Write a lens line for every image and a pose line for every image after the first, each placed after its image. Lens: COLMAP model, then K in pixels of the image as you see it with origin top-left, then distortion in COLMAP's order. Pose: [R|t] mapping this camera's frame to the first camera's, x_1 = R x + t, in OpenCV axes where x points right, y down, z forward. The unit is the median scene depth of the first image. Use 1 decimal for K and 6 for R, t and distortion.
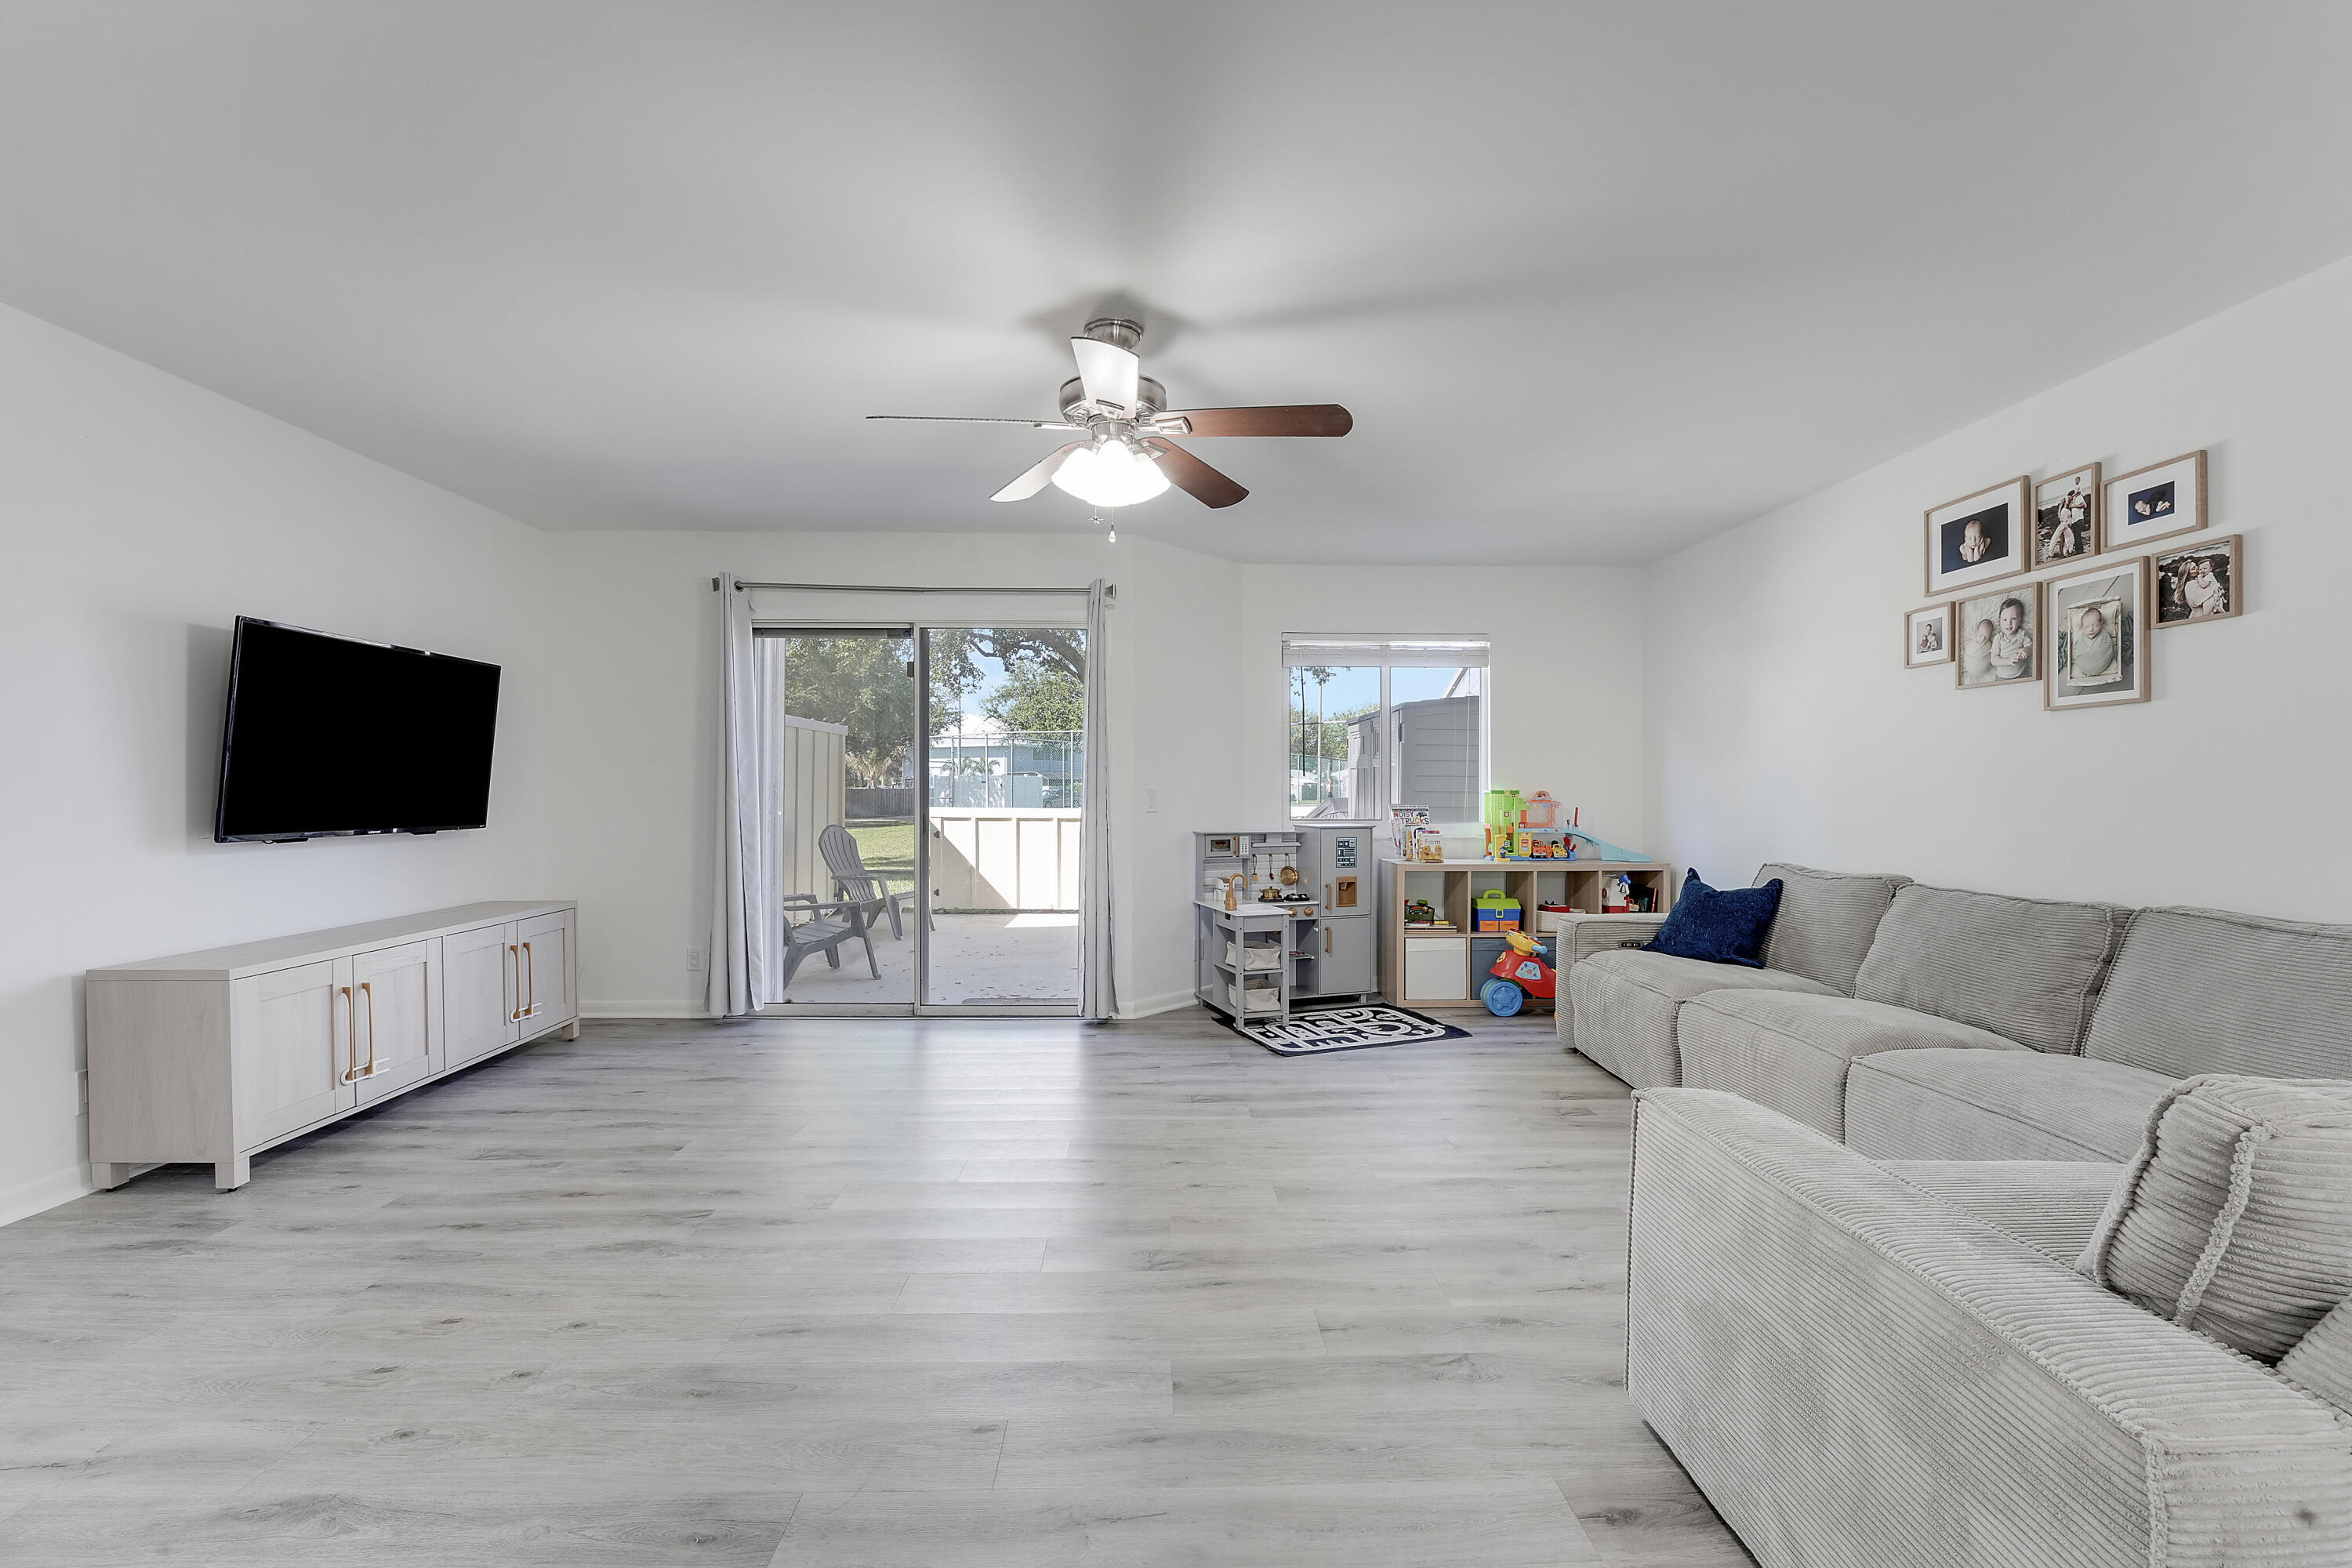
lens RADIAL K [[942.9, 0, 1178.1], [0, 942.9, 796.1], [0, 0, 1]] dist [-0.021440, 0.000068]
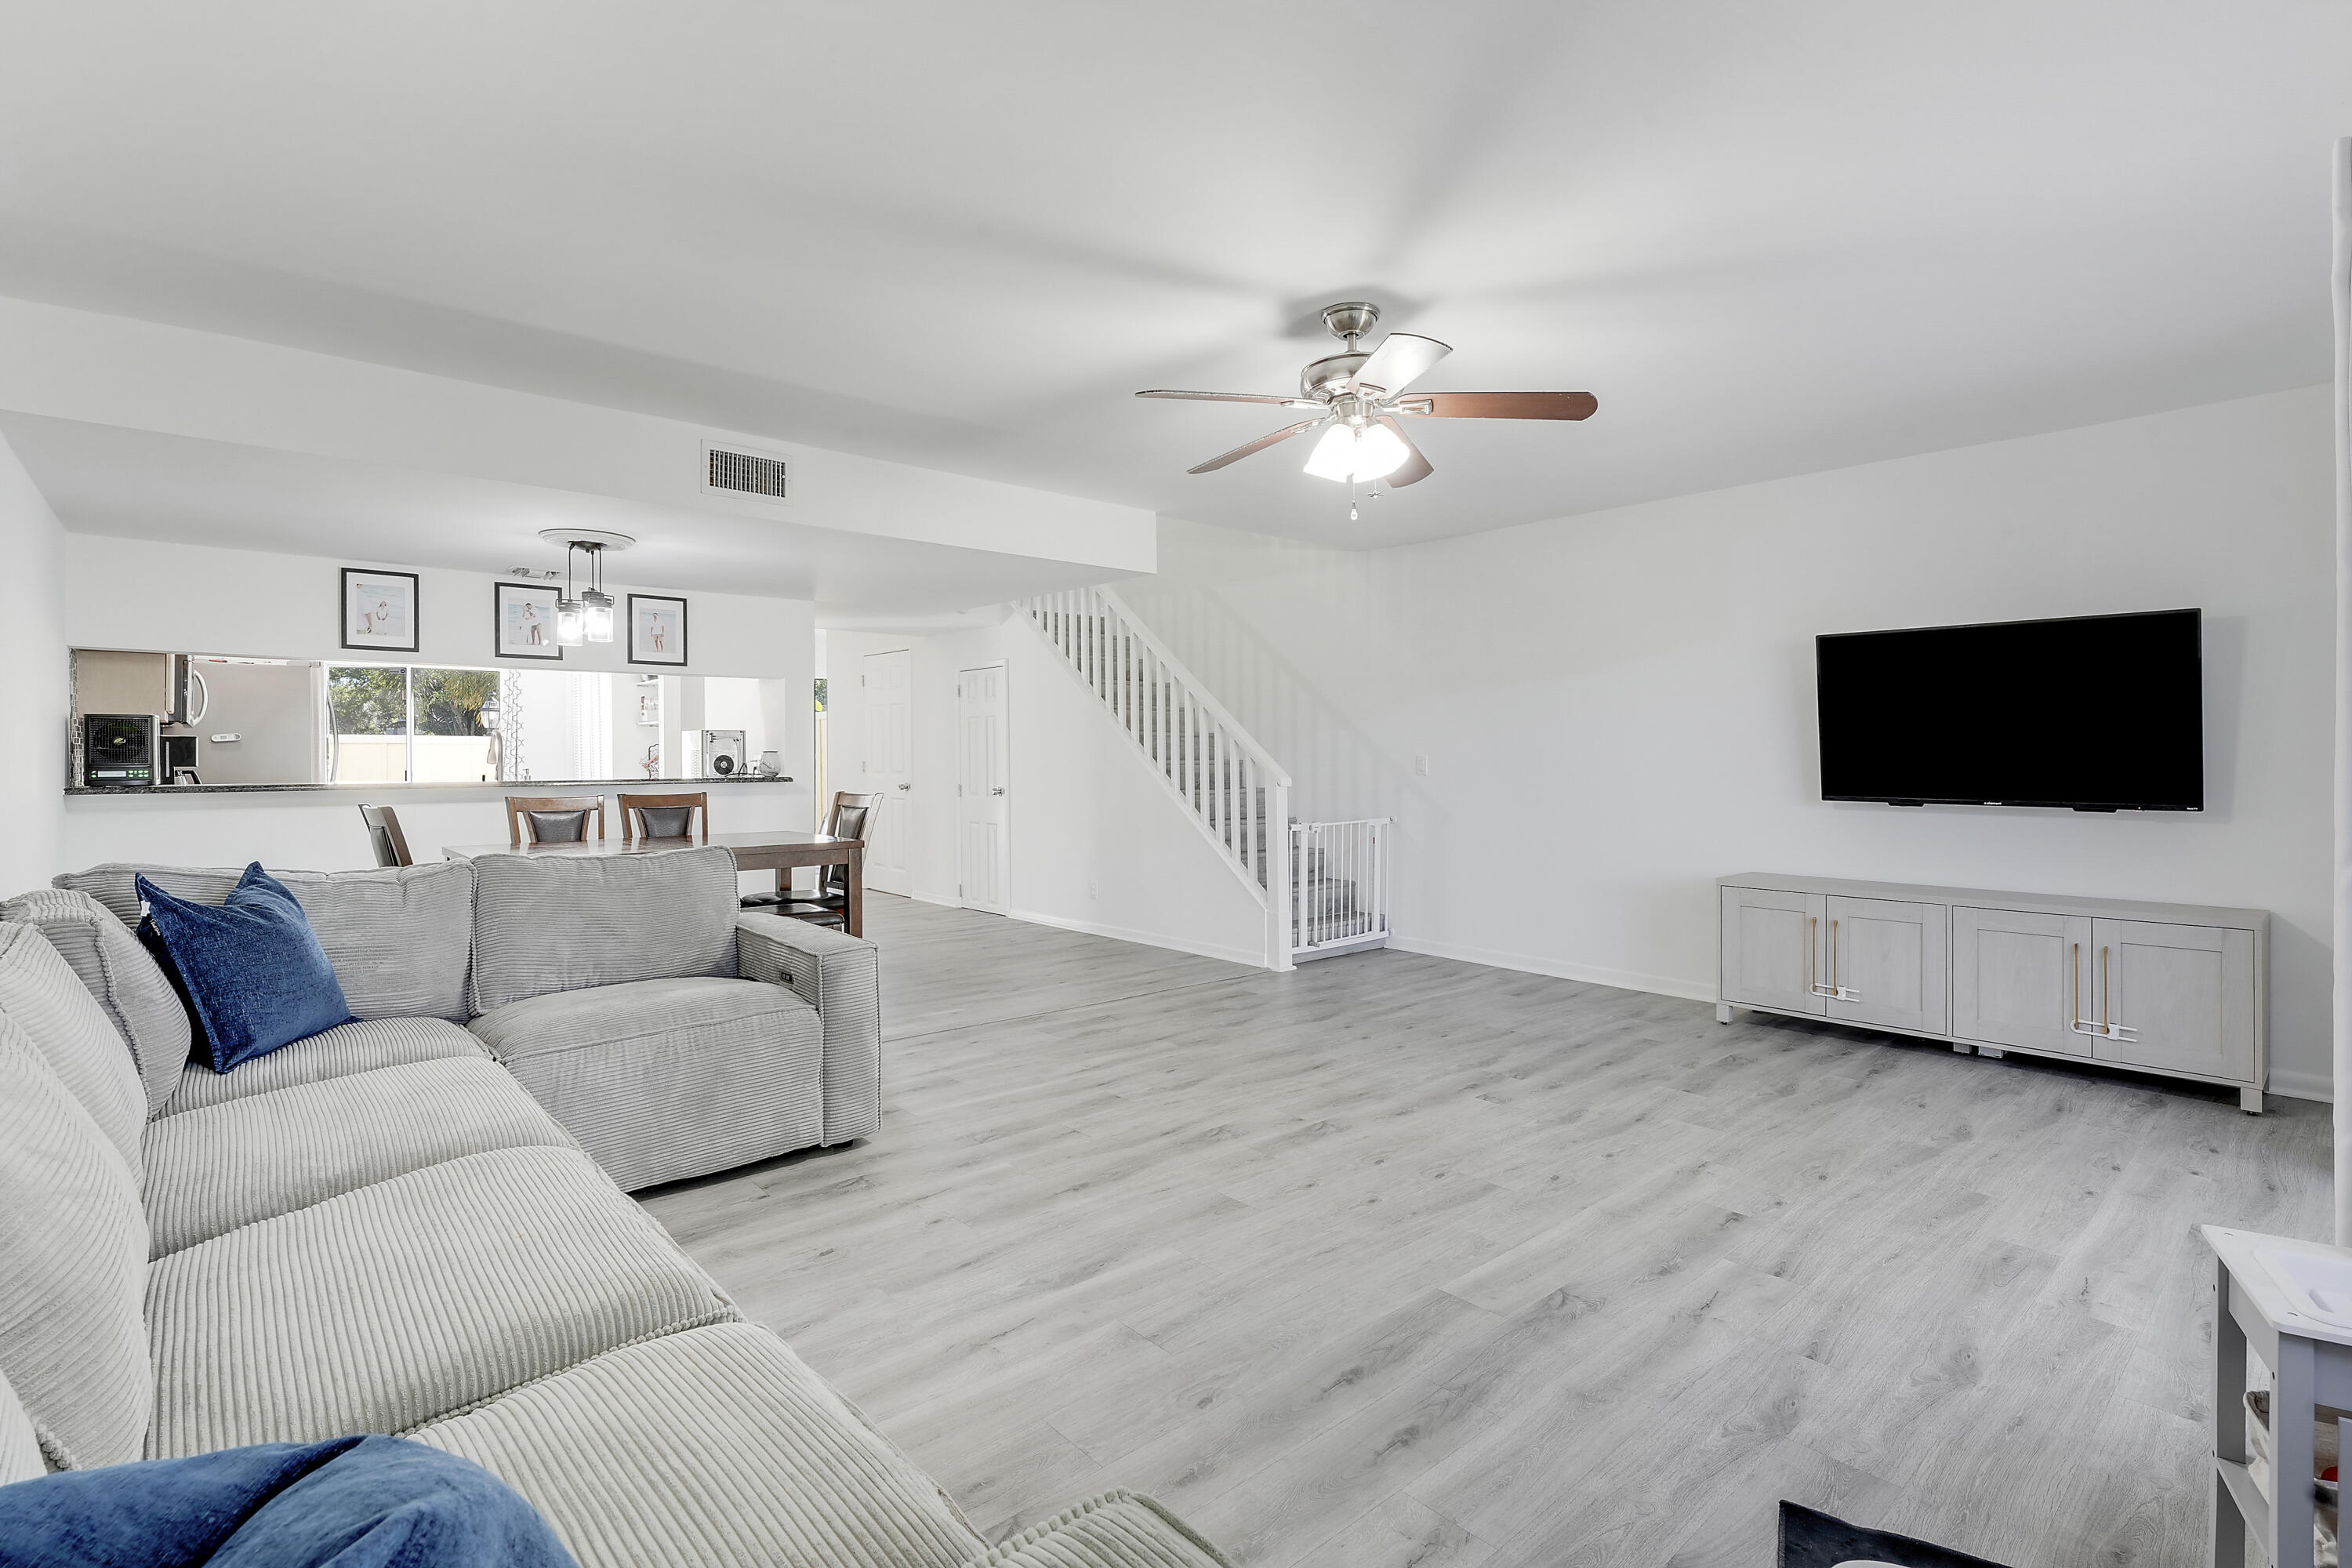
lens RADIAL K [[1106.5, 0, 1153.6], [0, 1106.5, 760.5], [0, 0, 1]] dist [-0.019249, -0.000373]
pose [[-0.775765, 0.001720, -0.631020, 0.687141], [-0.006190, 0.999927, 0.010335, -0.016689], [0.630992, 0.011924, -0.775698, 1.443209]]
